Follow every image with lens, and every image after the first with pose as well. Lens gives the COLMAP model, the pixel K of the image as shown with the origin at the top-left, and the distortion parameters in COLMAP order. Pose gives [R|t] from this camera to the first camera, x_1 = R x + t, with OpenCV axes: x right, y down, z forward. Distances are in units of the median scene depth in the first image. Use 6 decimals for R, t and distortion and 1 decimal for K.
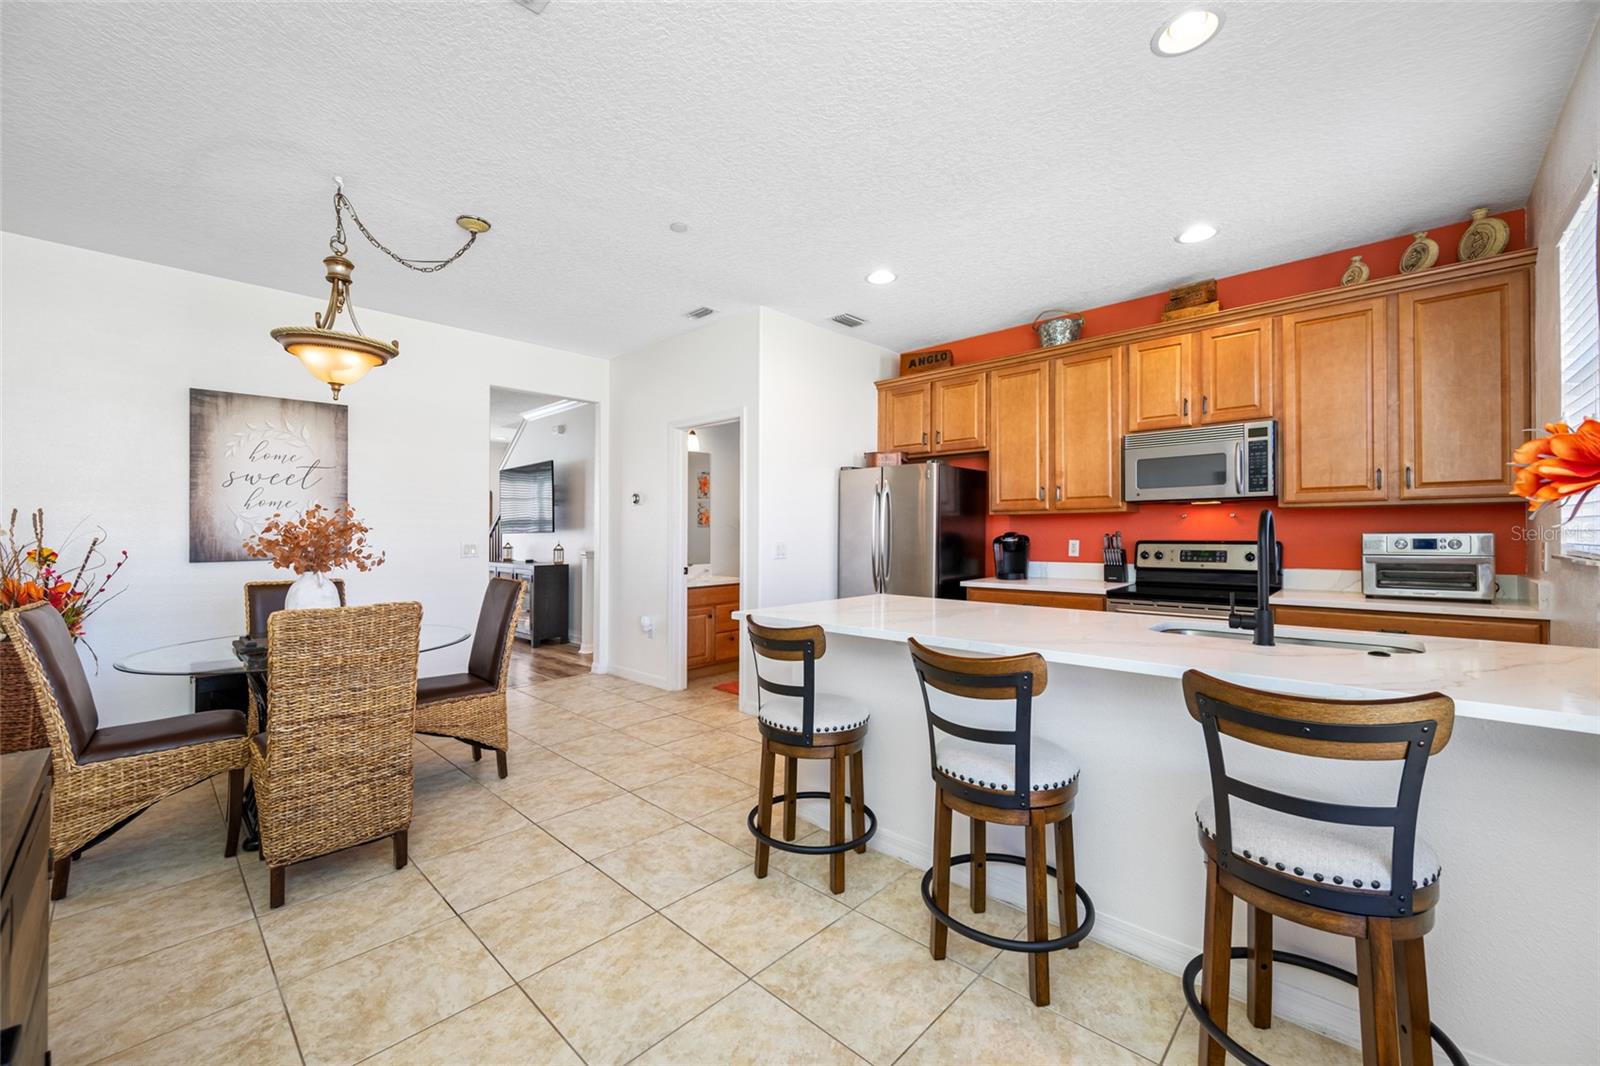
lens RADIAL K [[634.0, 0, 800.0], [0, 634.0, 533.0], [0, 0, 1]] dist [0.000357, 0.000372]
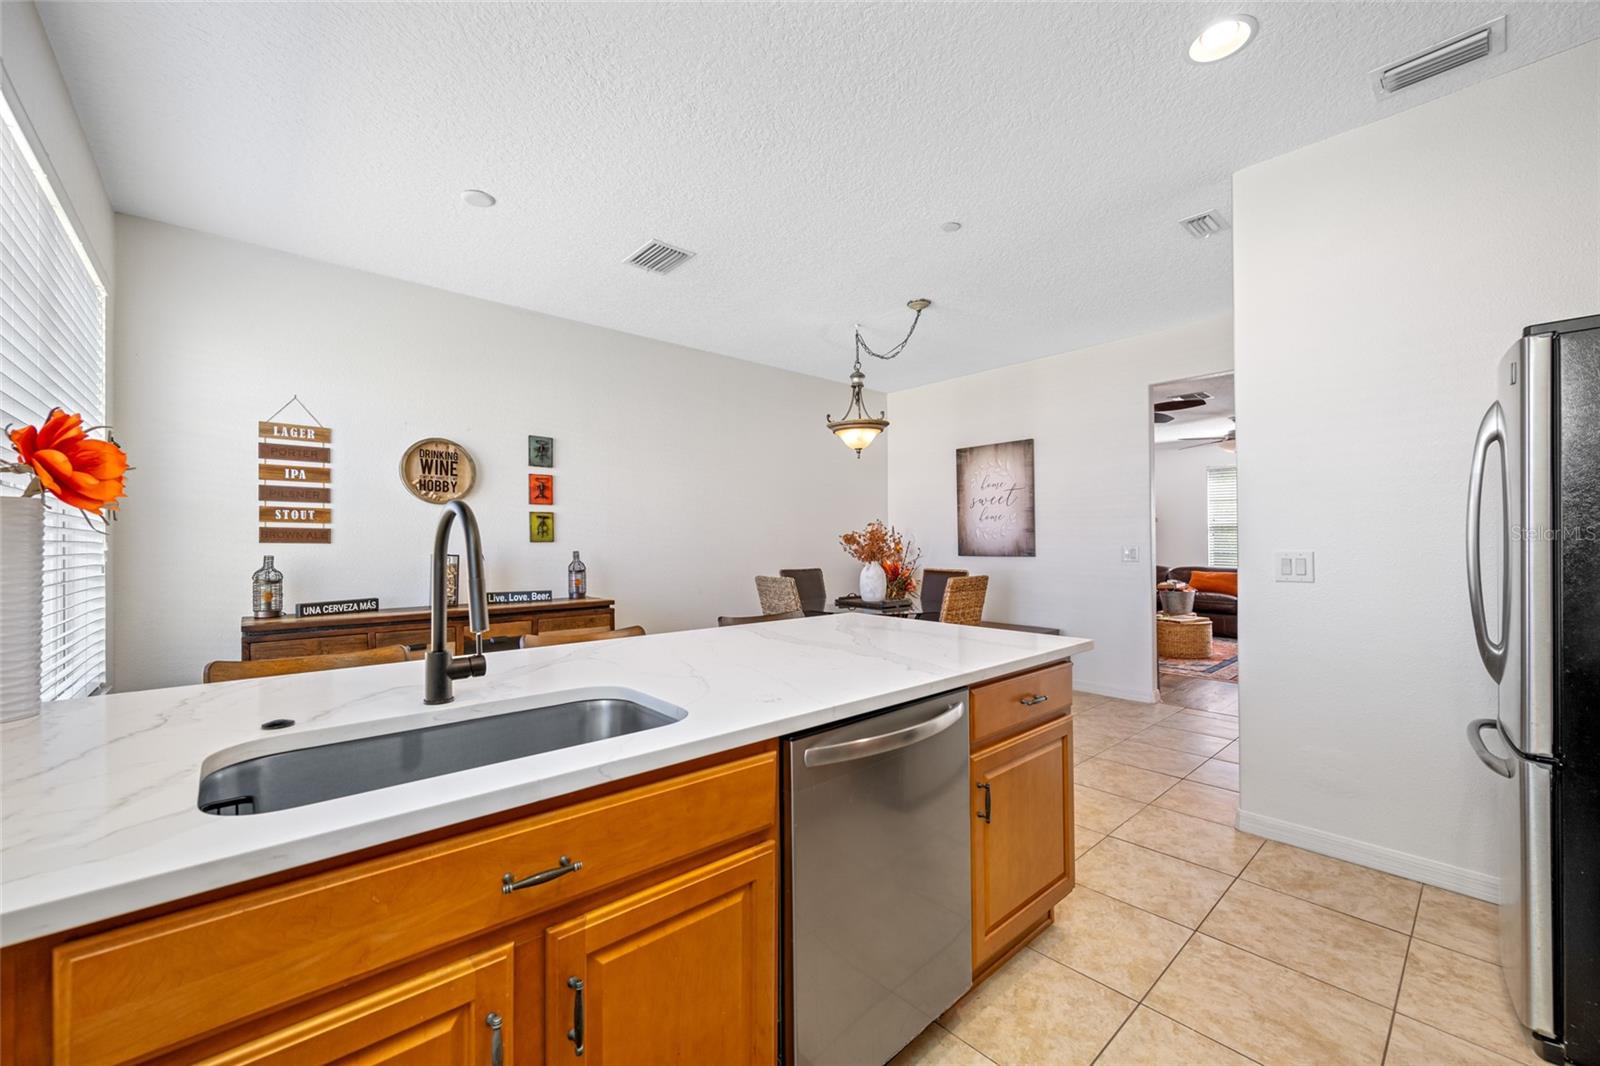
lens RADIAL K [[626.9, 0, 792.1], [0, 626.9, 539.5], [0, 0, 1]] dist [0.000700, -0.000138]
pose [[-0.085272, 0.002593, -0.996354, 0.680015], [0.003544, 0.999991, 0.002299, -0.000797], [0.996351, -0.003335, -0.085280, 0.708107]]
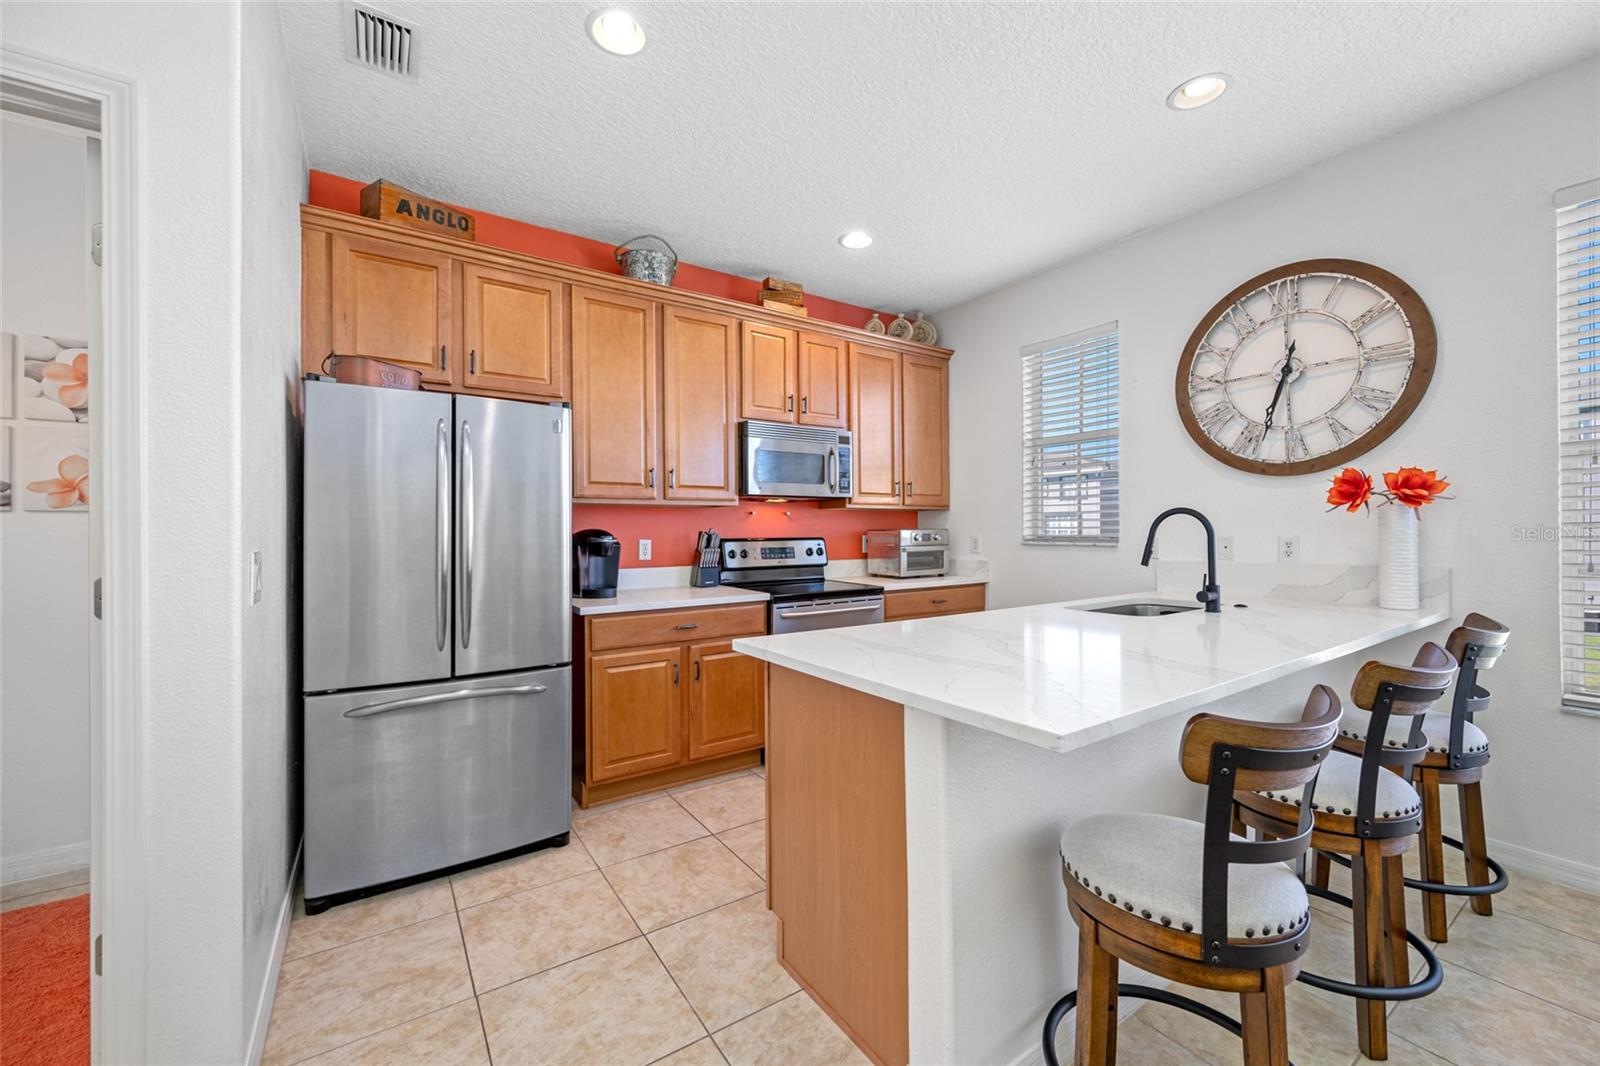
lens RADIAL K [[626.4, 0, 800.1], [0, 626.4, 539.7], [0, 0, 1]] dist [-0.012102, -0.000292]
pose [[0.210207, -0.012267, 0.977580, -0.346853], [0.005952, 0.999919, 0.011267, 0.004410], [-0.977639, 0.003450, 0.210263, 0.768630]]
